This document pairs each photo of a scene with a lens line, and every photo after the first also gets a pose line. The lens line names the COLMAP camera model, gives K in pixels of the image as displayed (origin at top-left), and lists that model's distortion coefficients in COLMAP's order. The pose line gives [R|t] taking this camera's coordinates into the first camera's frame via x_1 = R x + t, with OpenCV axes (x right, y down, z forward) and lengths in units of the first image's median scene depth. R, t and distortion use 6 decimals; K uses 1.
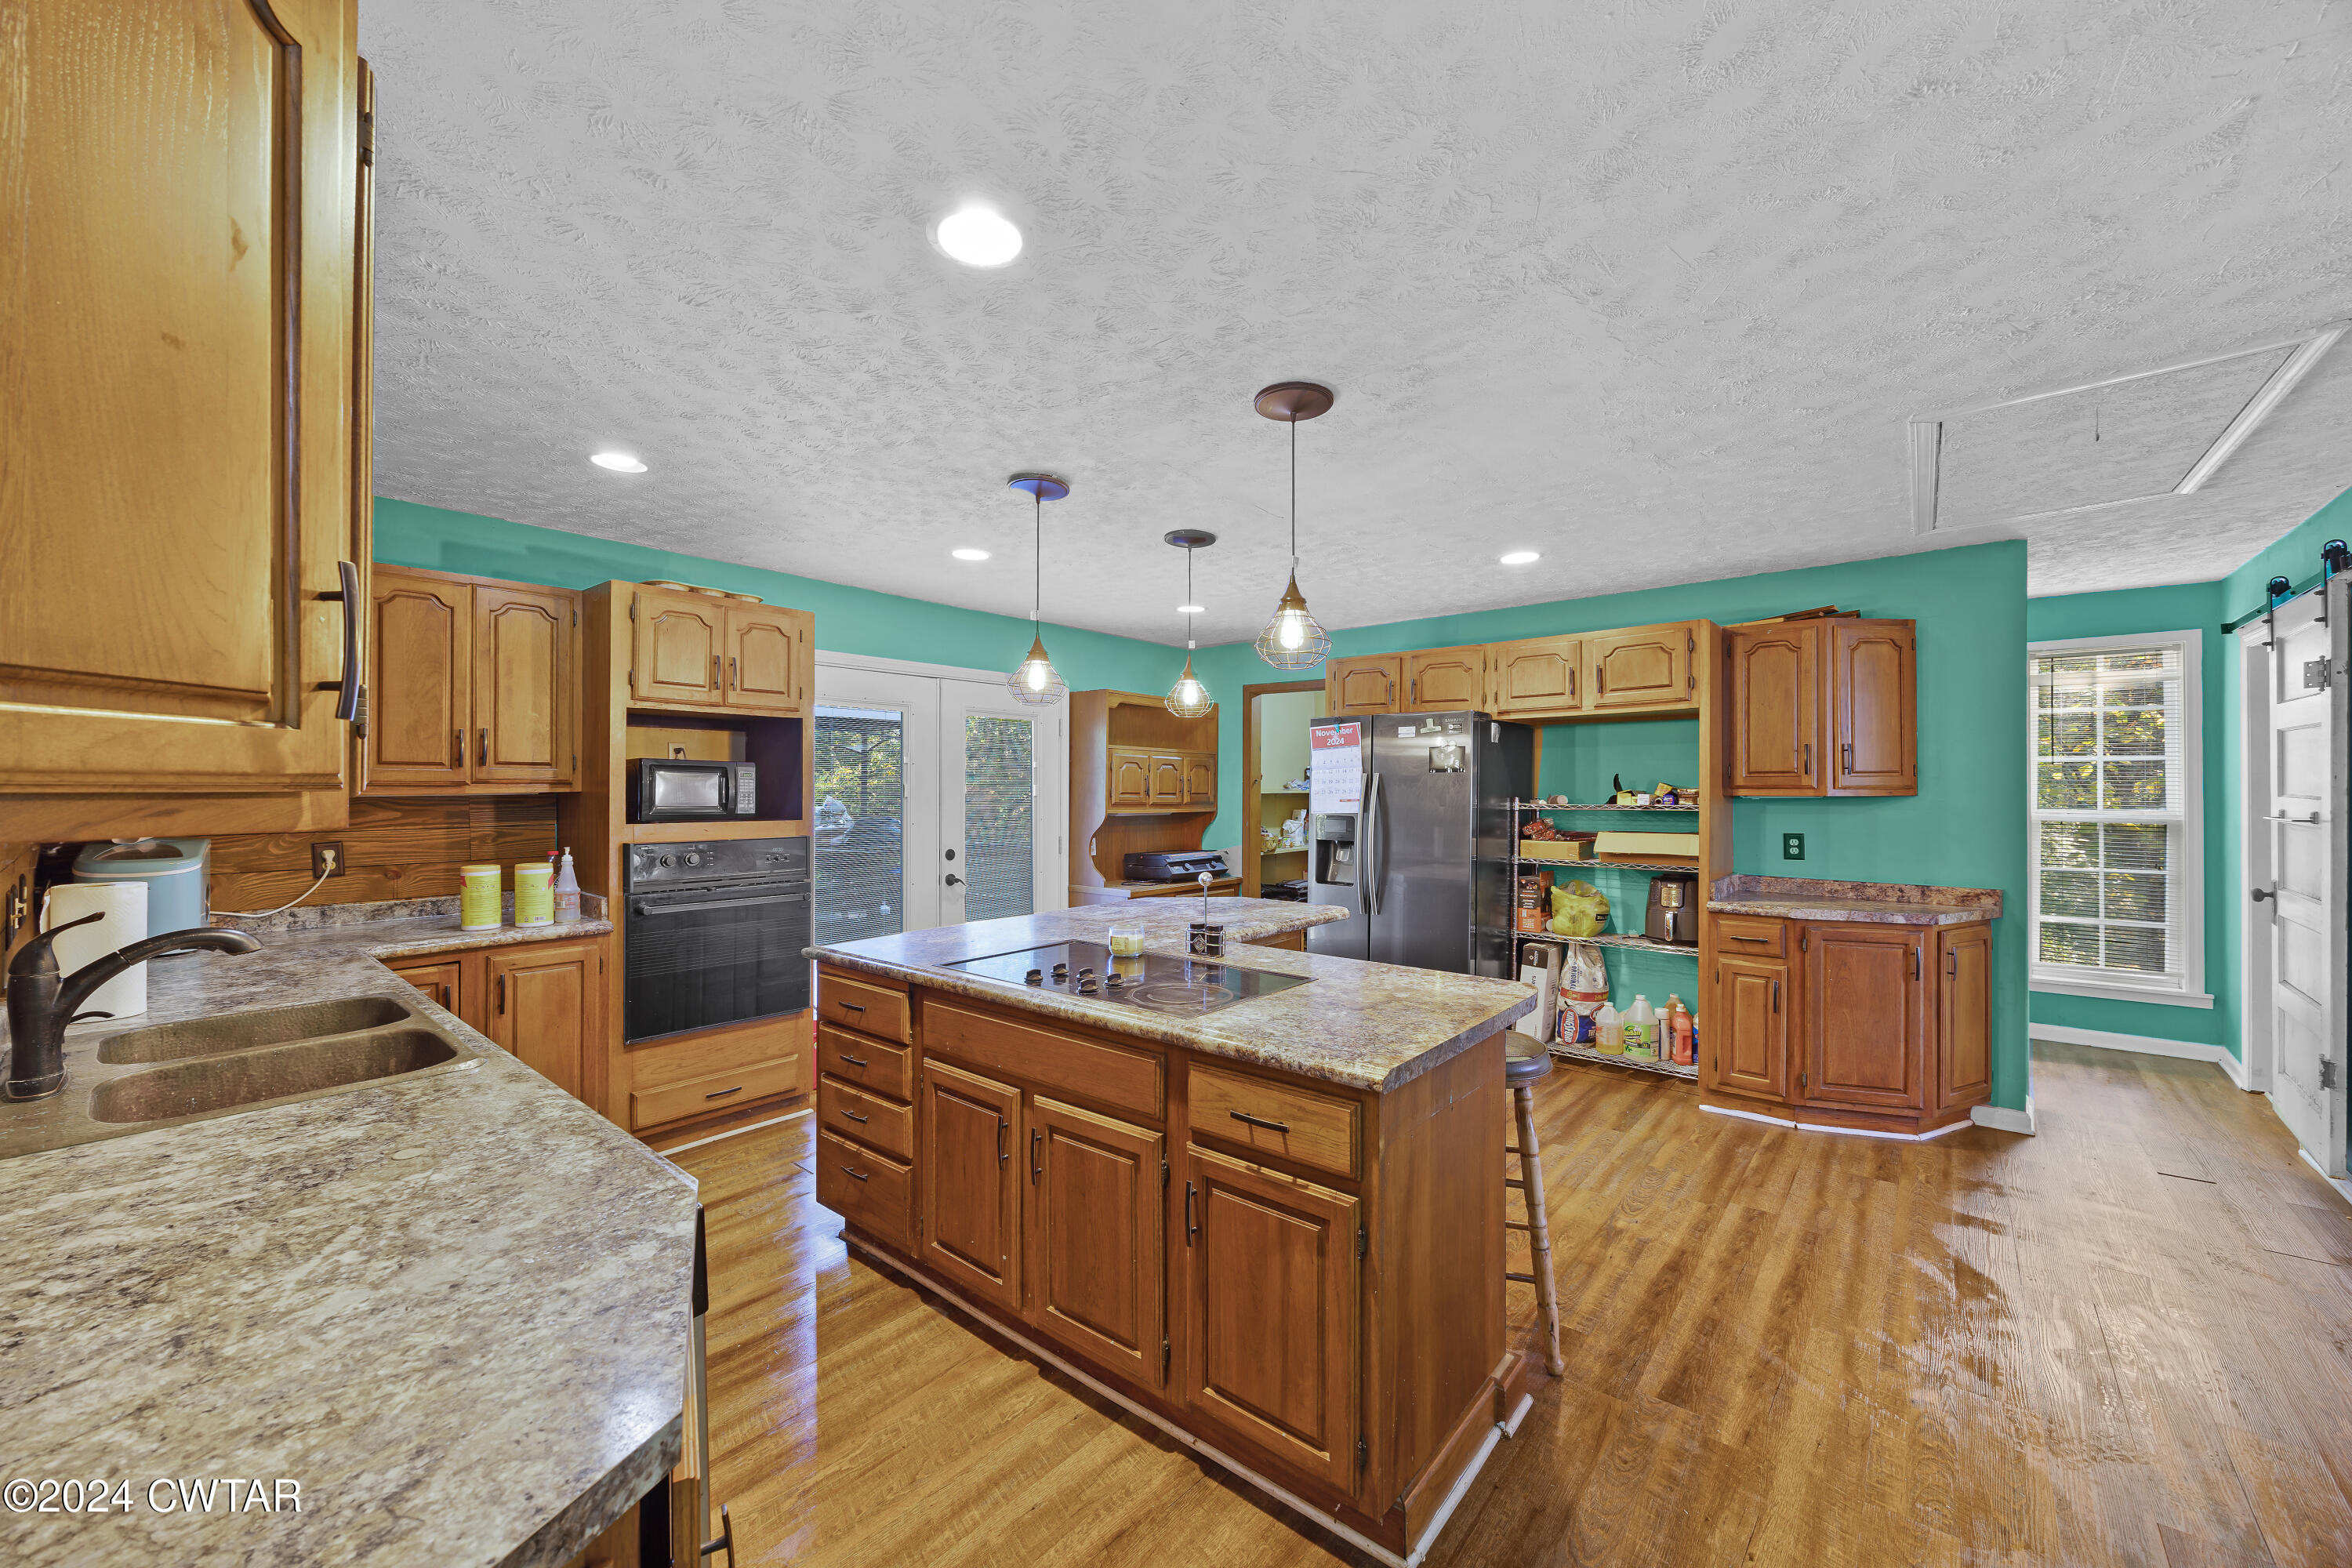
lens RADIAL K [[903.7, 0, 1183.5], [0, 903.7, 789.4], [0, 0, 1]] dist [-0.000492, 0.000026]
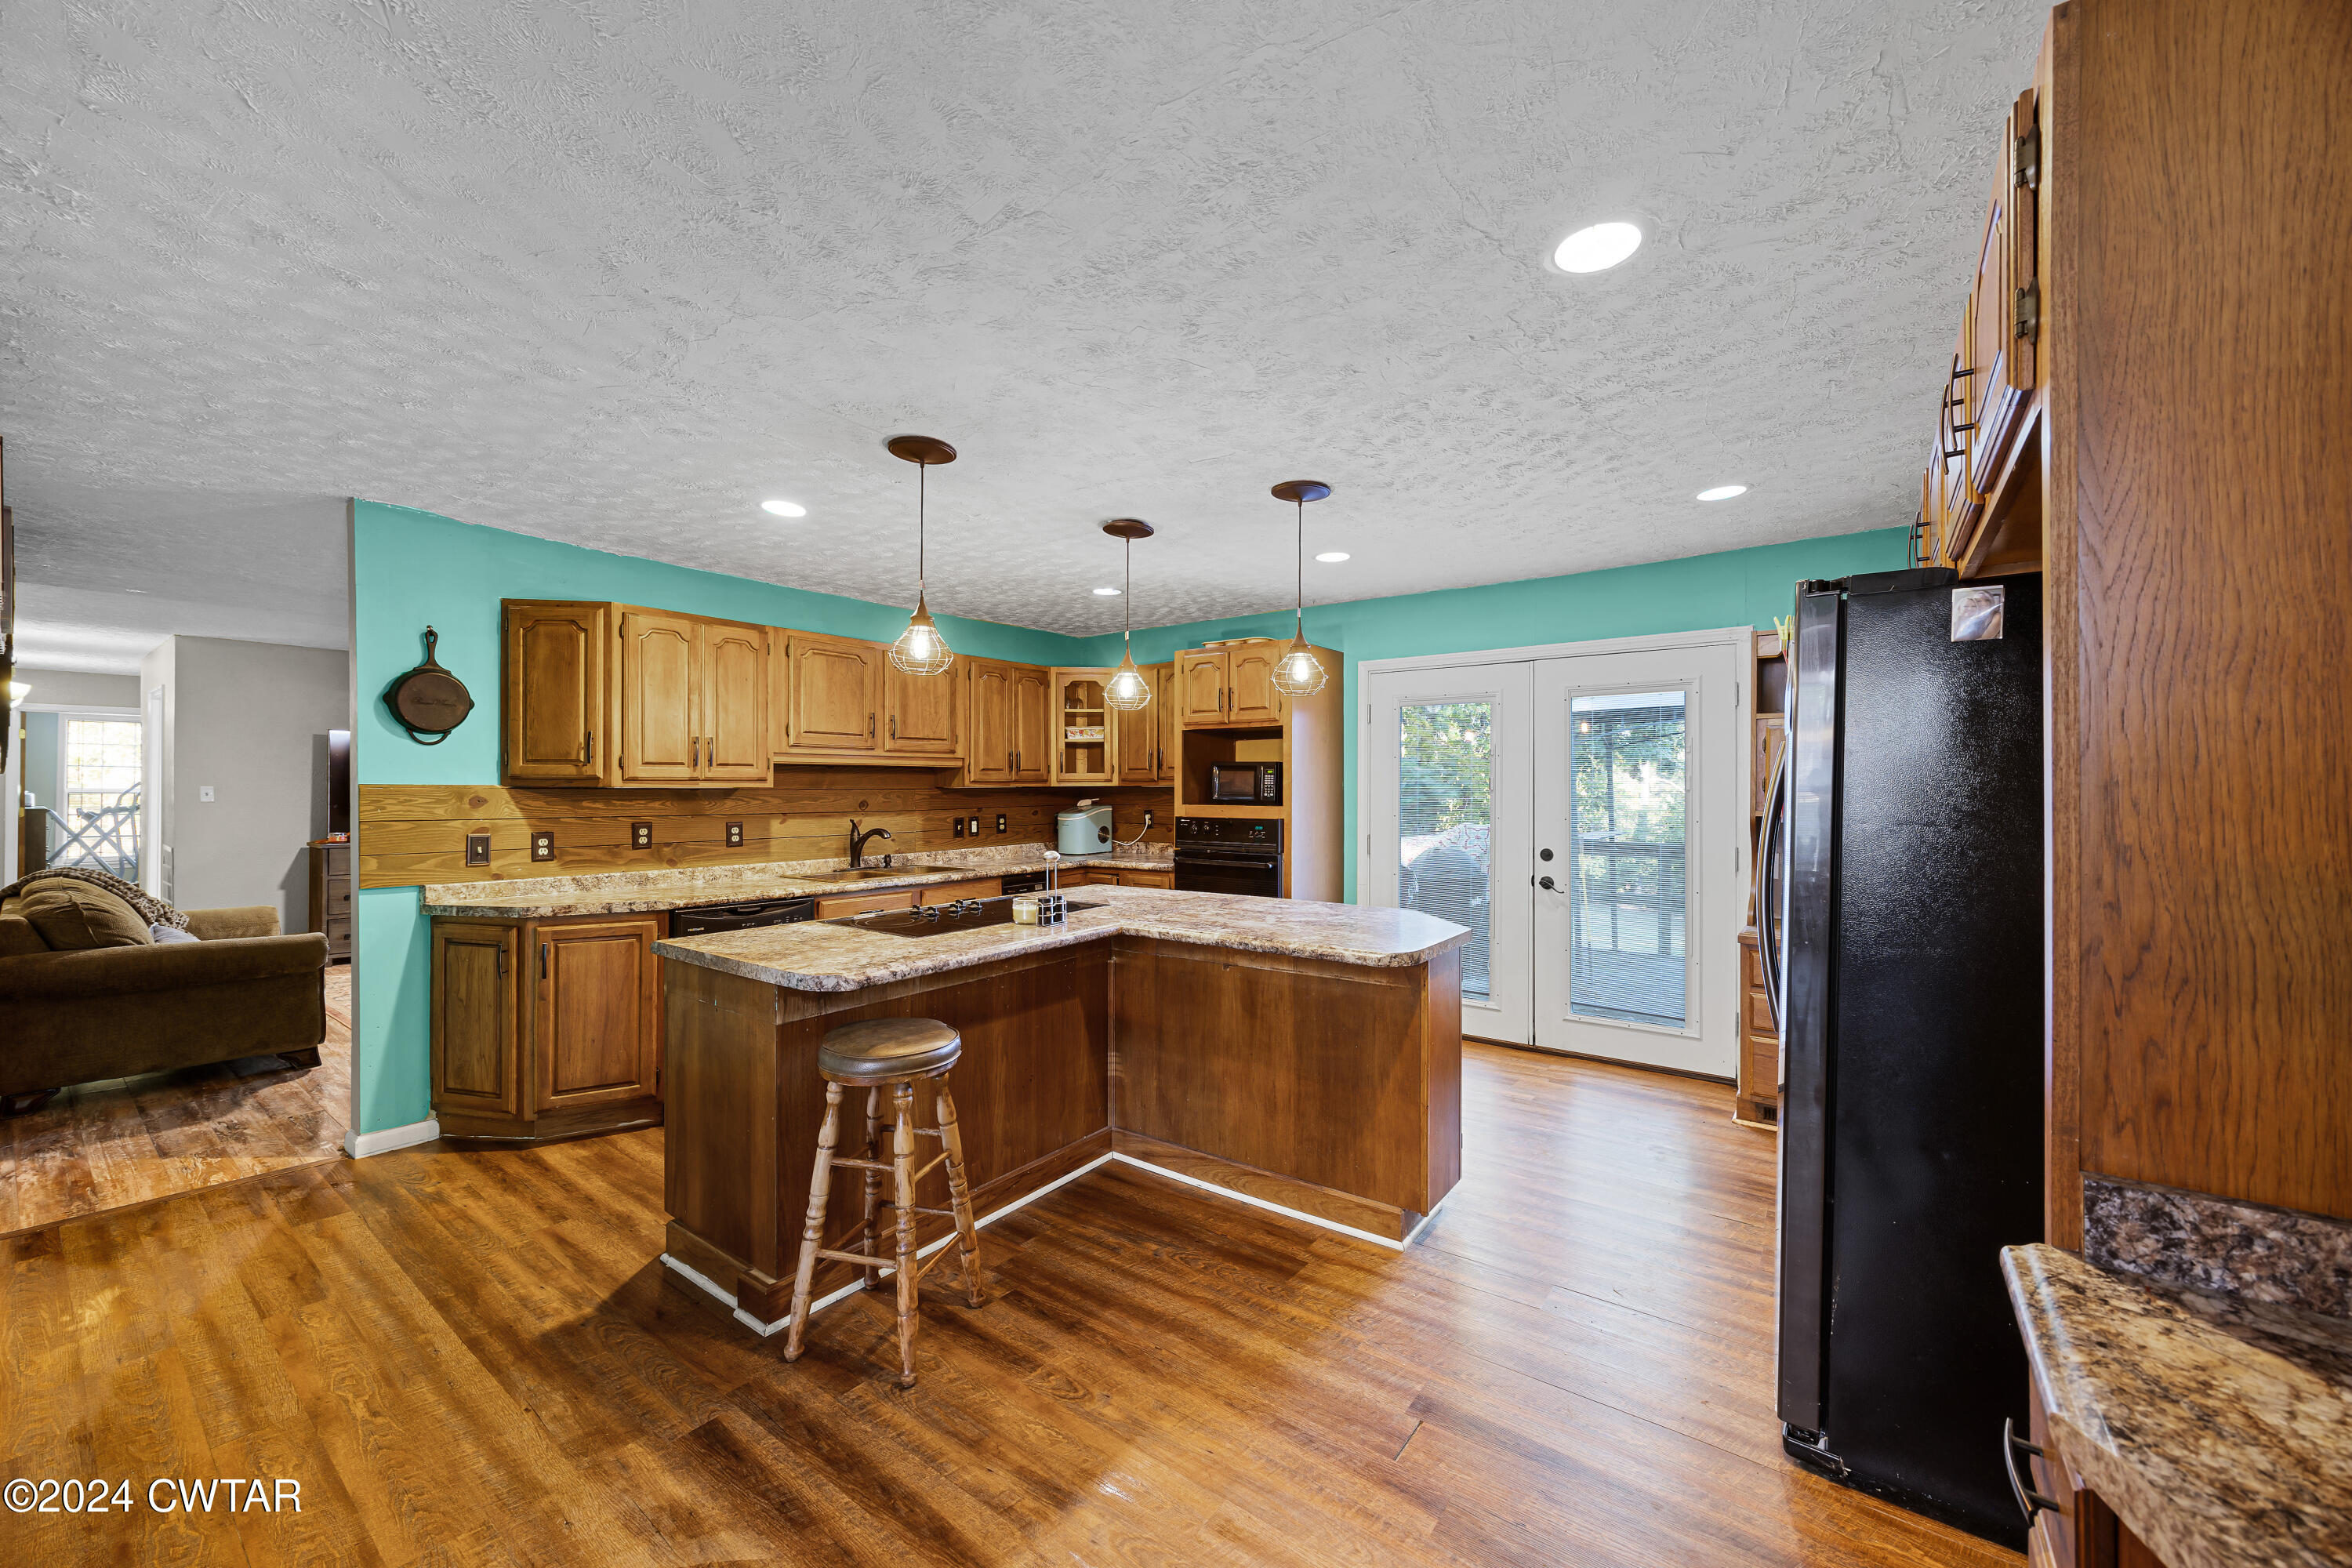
lens RADIAL K [[903.7, 0, 1180.9], [0, 903.7, 787.4], [0, 0, 1]] dist [-0.000492, 0.000026]
pose [[0.045451, -0.004194, -0.998958, 1.329753], [-0.001181, 0.999990, -0.004252, 0.021602], [0.998966, 0.001373, 0.045445, 1.288811]]
